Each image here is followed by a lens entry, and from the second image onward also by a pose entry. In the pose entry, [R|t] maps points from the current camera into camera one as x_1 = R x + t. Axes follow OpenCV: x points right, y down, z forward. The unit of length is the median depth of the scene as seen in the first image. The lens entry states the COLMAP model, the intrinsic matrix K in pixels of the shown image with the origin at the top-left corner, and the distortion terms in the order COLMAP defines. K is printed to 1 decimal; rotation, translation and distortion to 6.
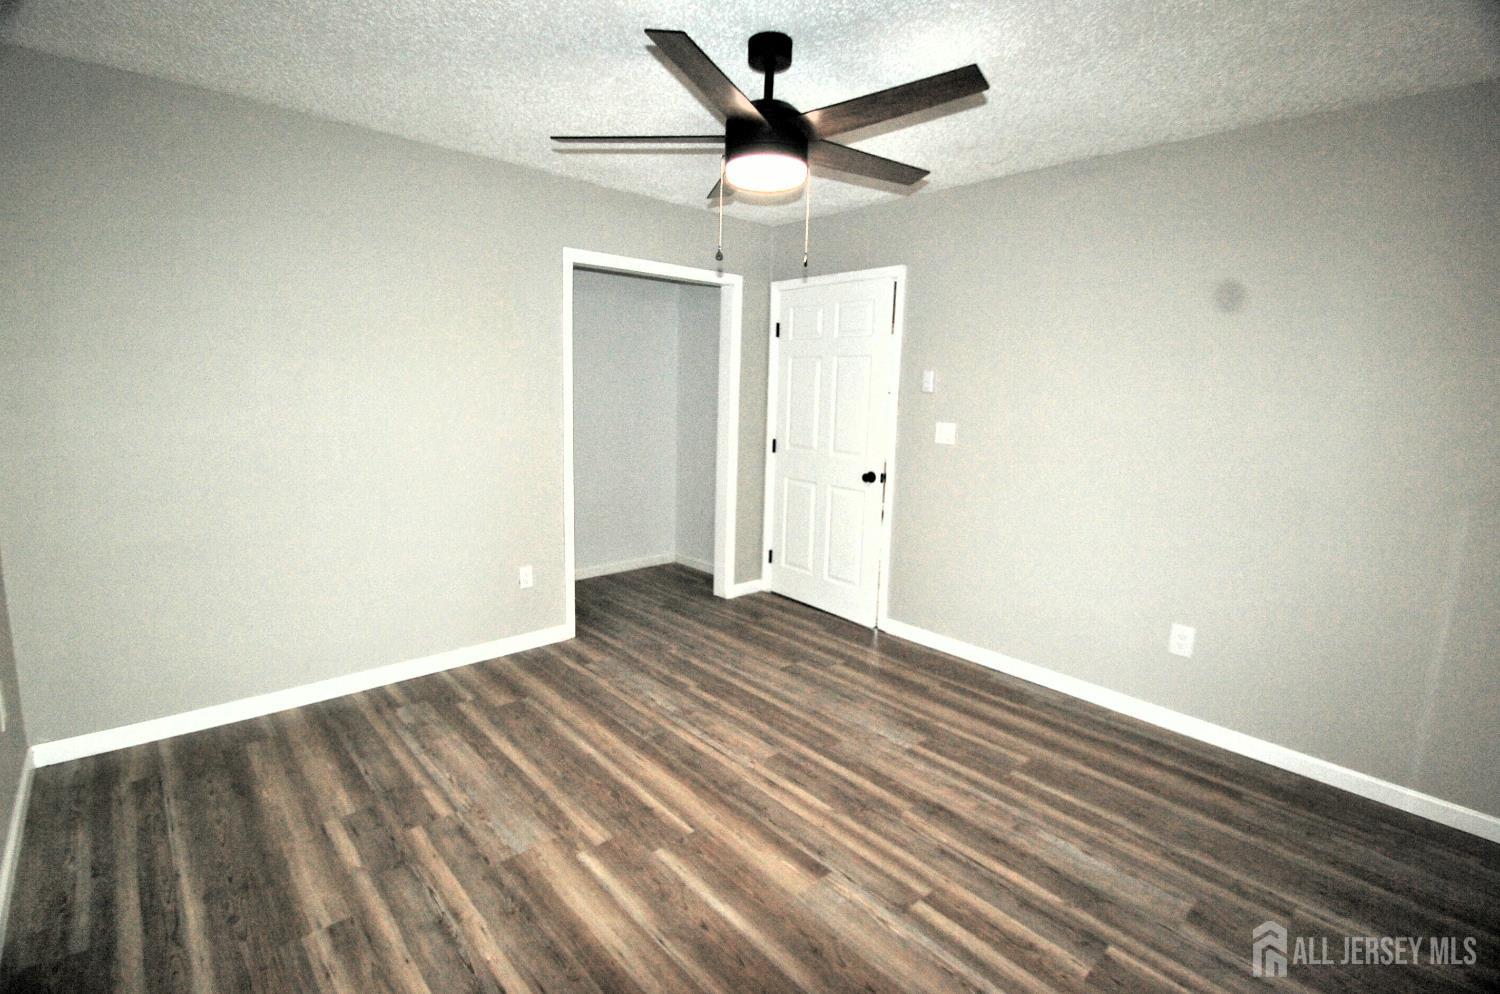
lens RADIAL K [[688.1, 0, 728.7], [0, 688.1, 477.5], [0, 0, 1]] dist [0.001804, 0.000108]
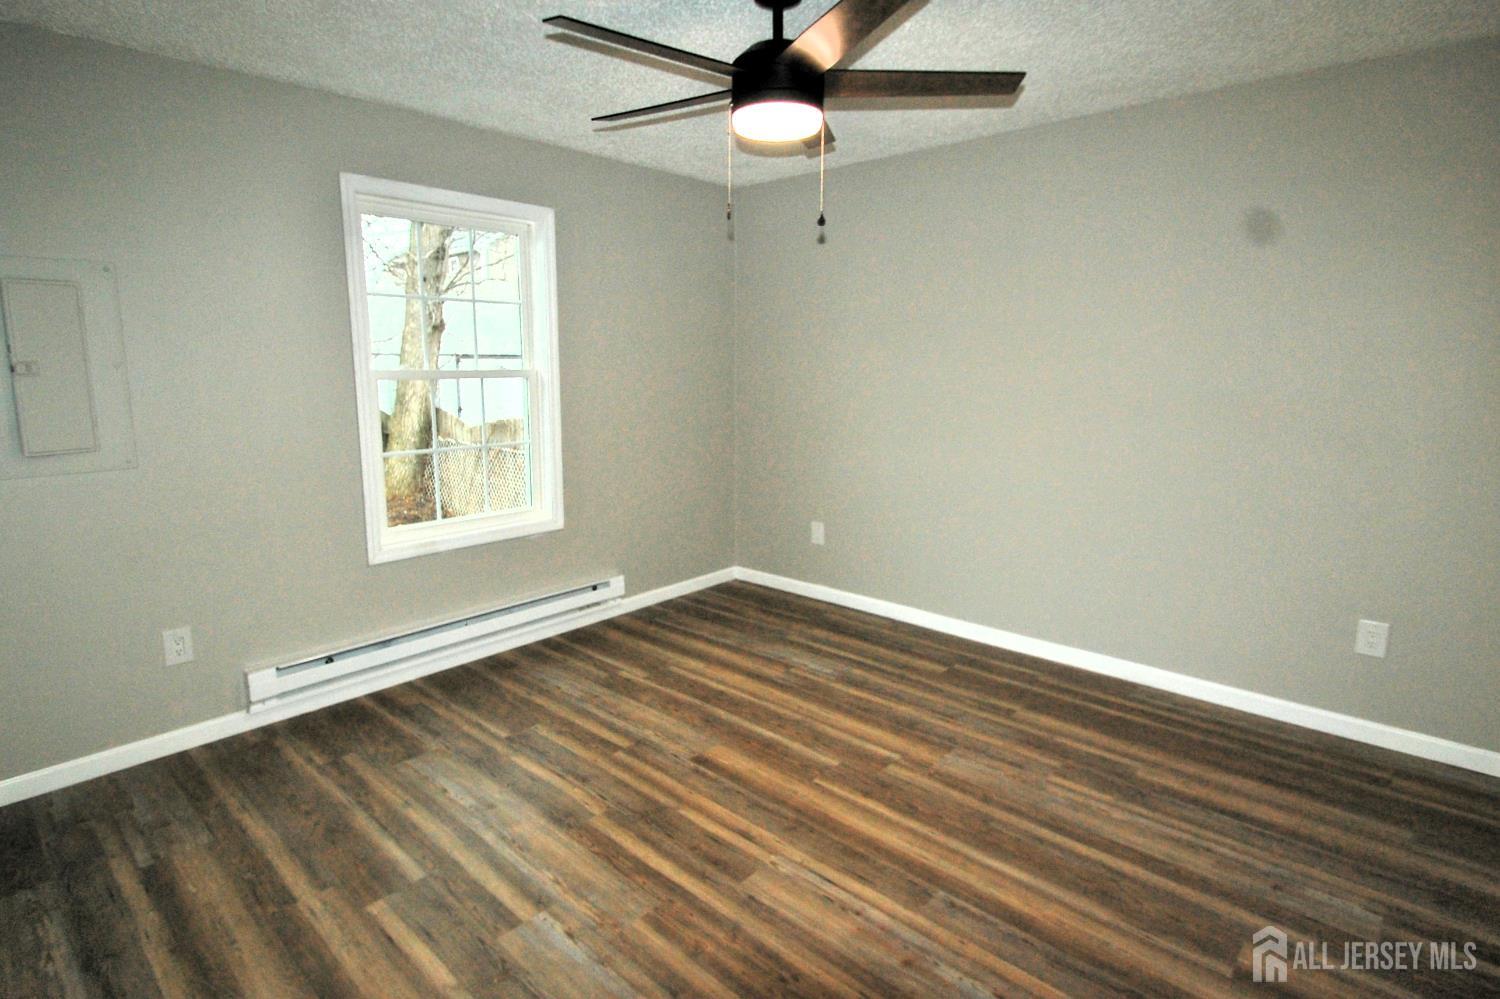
lens RADIAL K [[743.5, 0, 750.0], [0, 743.5, 499.5], [0, 0, 1]] dist [-0.020013, -0.000236]
pose [[-0.991954, -0.005763, -0.126467, 0.181506], [-0.044853, 0.950165, 0.308505, -0.228900], [0.118387, 0.311696, -0.942778, 1.809864]]
